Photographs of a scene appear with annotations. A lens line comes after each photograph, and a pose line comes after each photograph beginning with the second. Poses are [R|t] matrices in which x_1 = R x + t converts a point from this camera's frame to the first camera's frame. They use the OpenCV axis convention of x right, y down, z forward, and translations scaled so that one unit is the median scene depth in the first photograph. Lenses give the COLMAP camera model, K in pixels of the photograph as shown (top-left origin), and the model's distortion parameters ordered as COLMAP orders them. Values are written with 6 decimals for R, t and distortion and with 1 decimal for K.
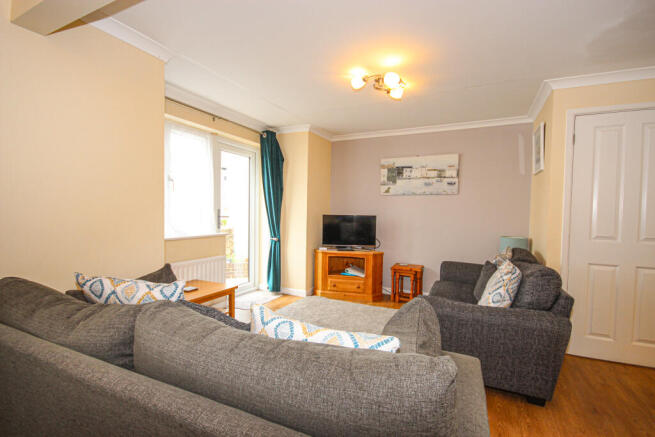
lens RADIAL K [[305.3, 0, 327.9], [0, 305.3, 219.4], [0, 0, 1]] dist [0.003289, -0.000496]
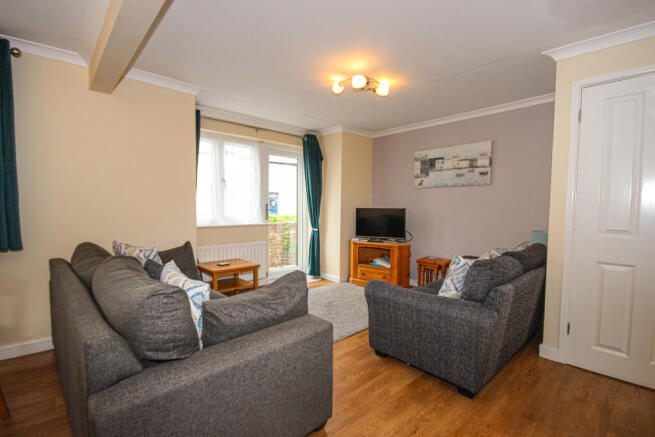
lens RADIAL K [[305.3, 0, 332.0], [0, 305.3, 219.9], [0, 0, 1]] dist [0.003289, -0.000496]
pose [[0.931280, 0.008667, -0.364201, 0.309064], [-0.003808, 0.999894, 0.014059, 0.012400], [0.364284, -0.011706, 0.931214, -0.033606]]
